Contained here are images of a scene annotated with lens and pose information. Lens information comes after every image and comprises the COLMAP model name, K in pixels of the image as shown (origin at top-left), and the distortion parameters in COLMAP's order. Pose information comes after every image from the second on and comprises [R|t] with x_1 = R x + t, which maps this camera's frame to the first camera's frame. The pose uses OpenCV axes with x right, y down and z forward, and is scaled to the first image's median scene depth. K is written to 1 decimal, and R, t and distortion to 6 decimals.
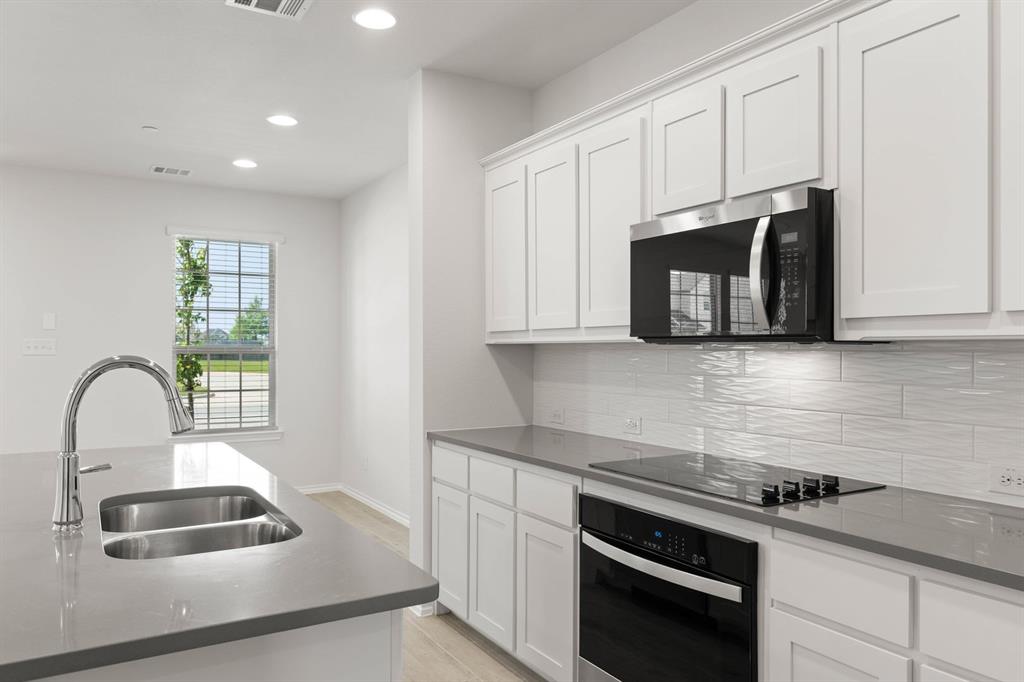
lens RADIAL K [[724.1, 0, 516.4], [0, 724.1, 344.1], [0, 0, 1]] dist [0.001986, -0.002681]
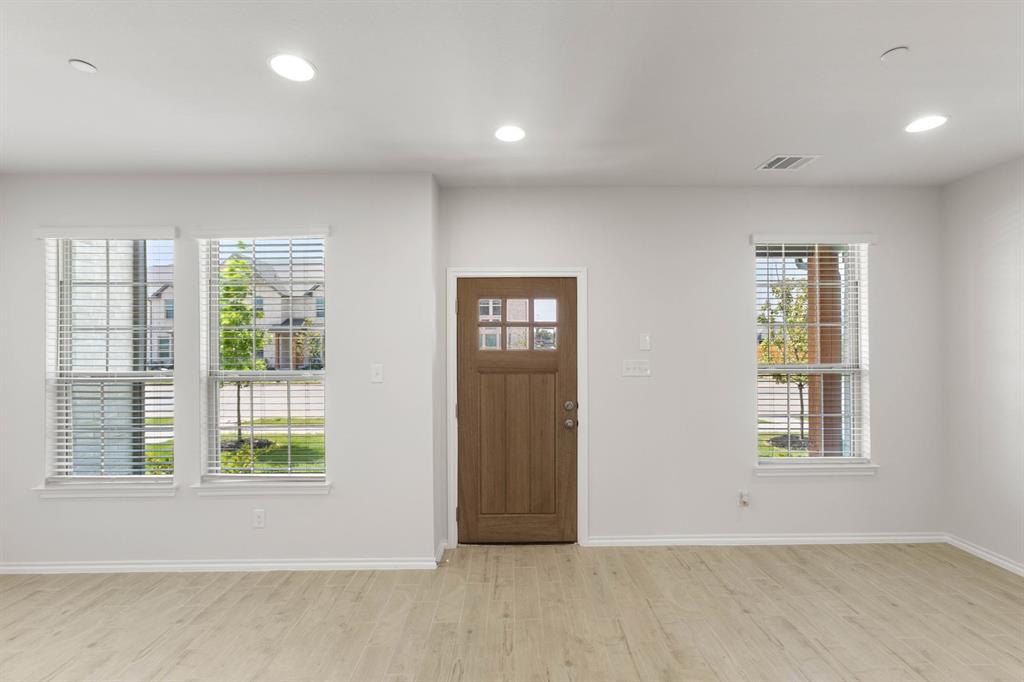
lens RADIAL K [[454.3, 0, 514.4], [0, 454.3, 345.0], [0, 0, 1]] dist [-0.007541, 0.004722]
pose [[0.859715, -0.005679, -0.510742, -1.062408], [0.008306, 0.999961, 0.002862, -0.066003], [0.510706, -0.006703, 0.859729, 0.846519]]
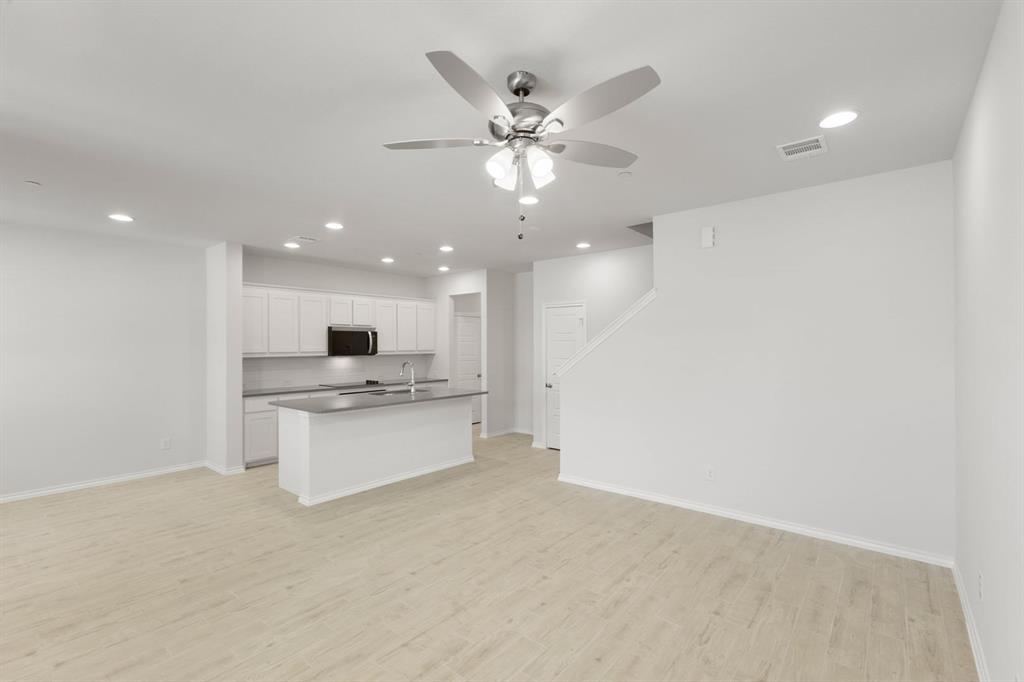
lens RADIAL K [[454.3, 0, 505.5], [0, 454.3, 341.8], [0, 0, 1]] dist [-0.007541, 0.004722]
pose [[-0.307089, 0.009023, 0.951638, -2.572780], [0.001221, 0.999958, -0.009087, -0.057471], [-0.951680, -0.001629, -0.307087, 0.892663]]
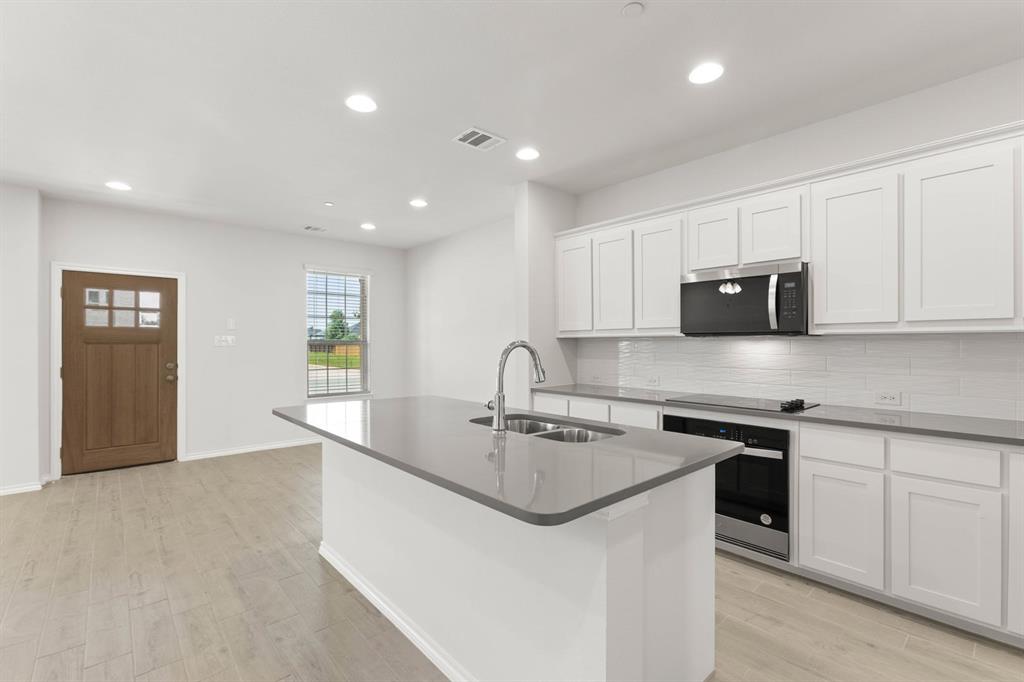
lens RADIAL K [[454.3, 0, 516.3], [0, 454.3, 341.9], [0, 0, 1]] dist [-0.007541, 0.004722]
pose [[0.982359, -0.002029, 0.186993, -0.514153], [0.001484, 0.999994, 0.003058, 0.009220], [-0.186998, -0.002727, 0.982356, -0.107082]]
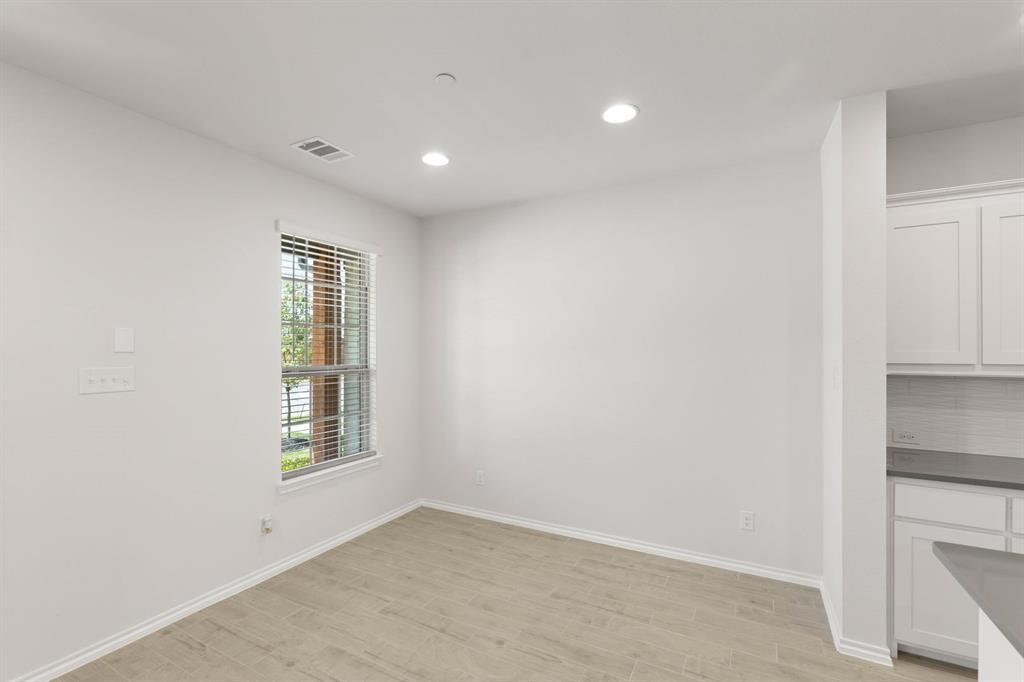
lens RADIAL K [[454.3, 0, 515.8], [0, 454.3, 345.3], [0, 0, 1]] dist [-0.007541, 0.004722]
pose [[0.861428, 0.002102, 0.507875, -1.205382], [-0.002904, 0.999995, 0.000786, -0.060543], [-0.507871, -0.002152, 0.861430, 1.036124]]
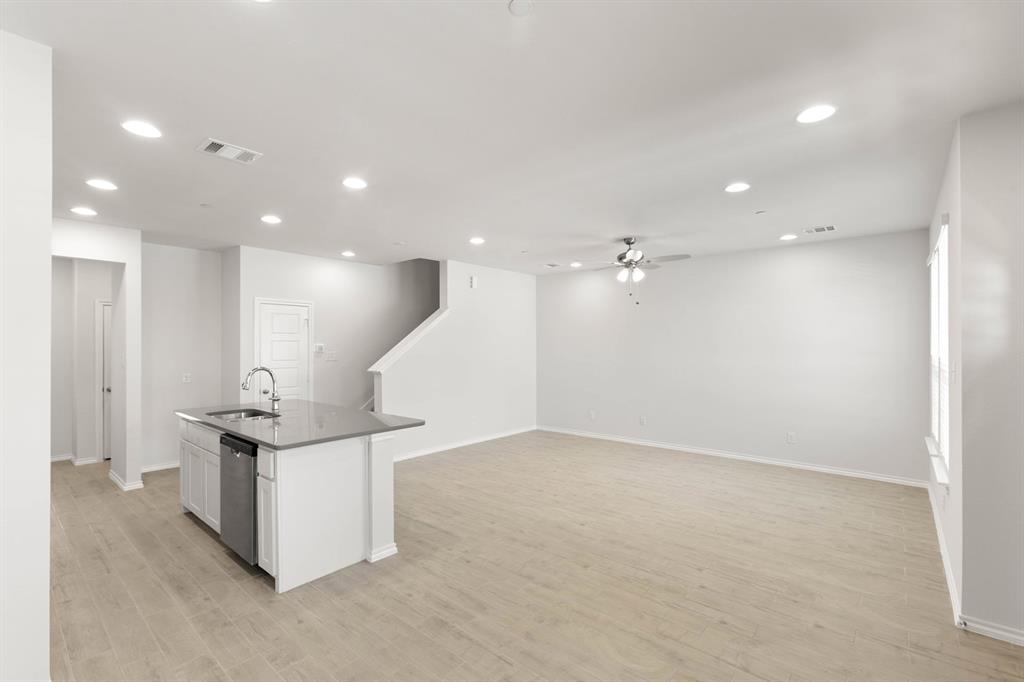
lens RADIAL K [[454.3, 0, 513.4], [0, 454.3, 343.5], [0, 0, 1]] dist [-0.007541, 0.004722]
pose [[-0.950446, 0.000497, -0.310888, -0.695831], [0.003334, 0.999958, -0.008594, -0.050812], [0.310871, -0.009204, -0.950408, 2.386582]]
